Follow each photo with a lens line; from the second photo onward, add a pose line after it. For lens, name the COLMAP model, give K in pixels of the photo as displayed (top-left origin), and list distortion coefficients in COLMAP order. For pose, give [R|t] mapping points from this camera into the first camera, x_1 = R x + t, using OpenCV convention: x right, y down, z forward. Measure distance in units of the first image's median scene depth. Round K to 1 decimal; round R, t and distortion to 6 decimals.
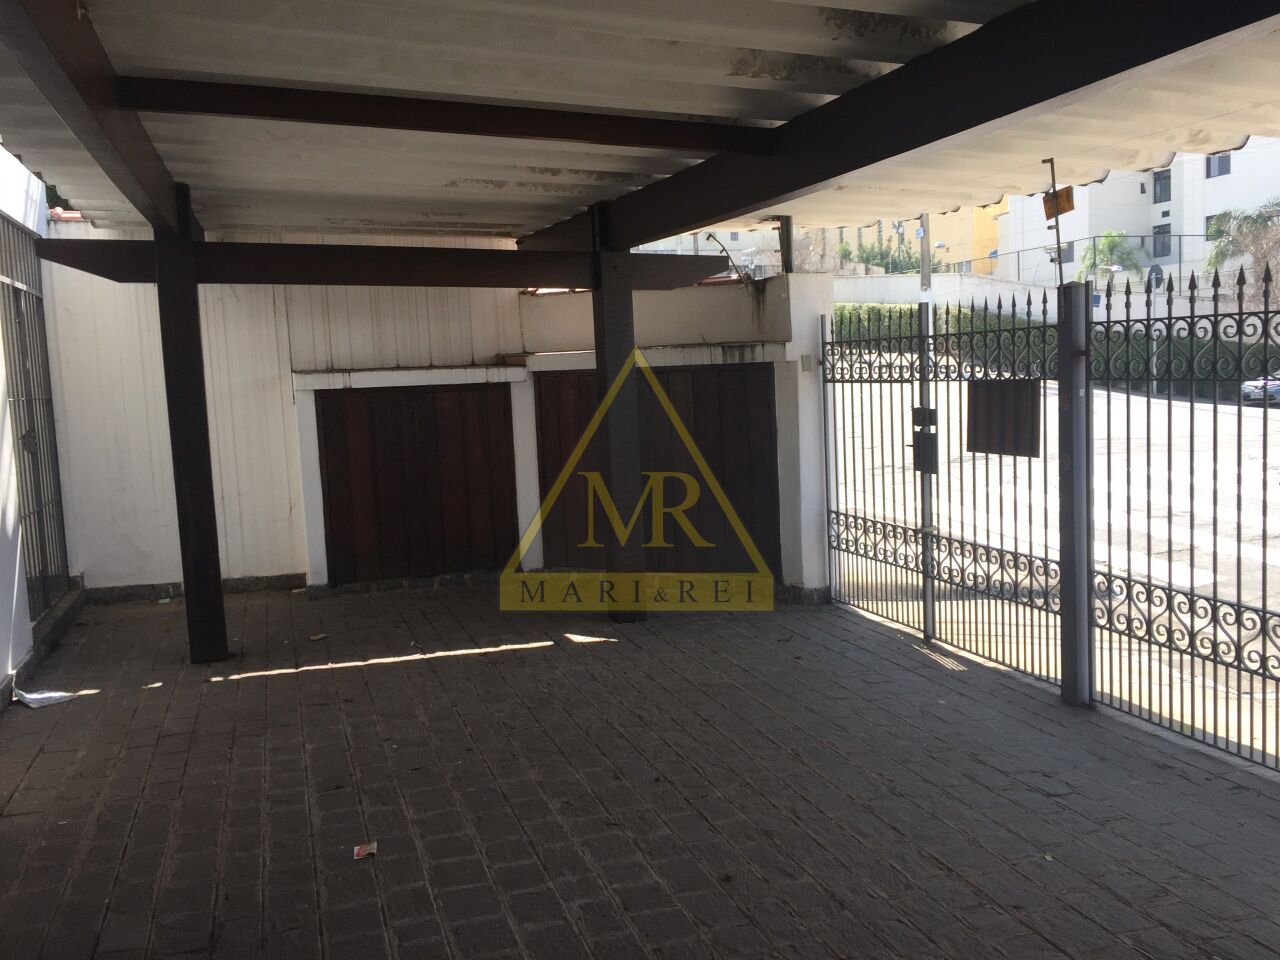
lens RADIAL K [[1088.1, 0, 633.2], [0, 1088.1, 478.9], [0, 0, 1]] dist [0.033588, -0.003908]
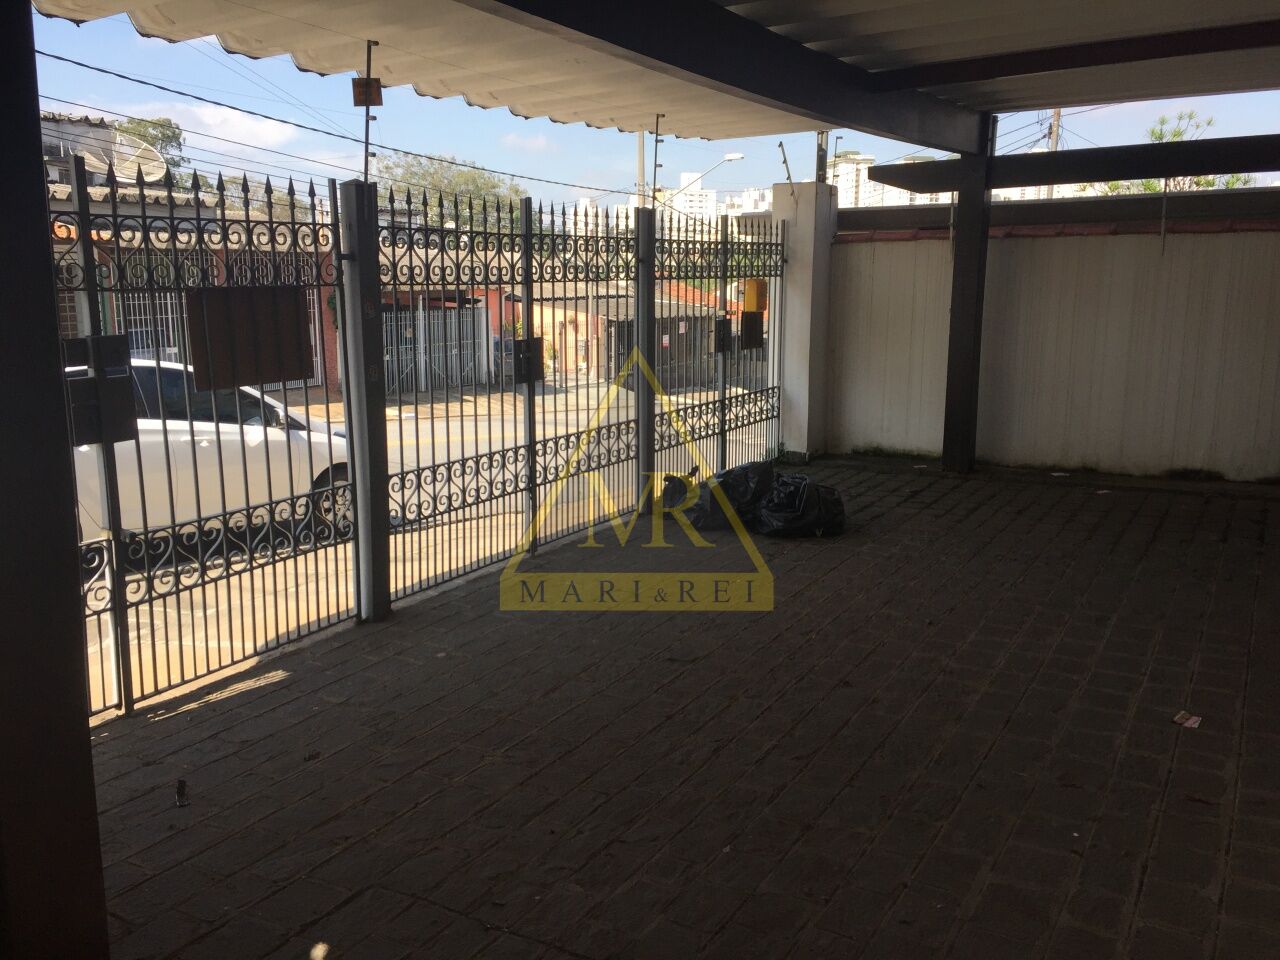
lens RADIAL K [[1088.1, 0, 633.2], [0, 1088.1, 478.9], [0, 0, 1]] dist [0.033588, -0.003908]
pose [[-0.654192, -0.125731, 0.745804, -0.479777], [0.095256, 0.964536, 0.246162, -0.140627], [-0.750306, 0.232080, -0.619016, 1.464419]]
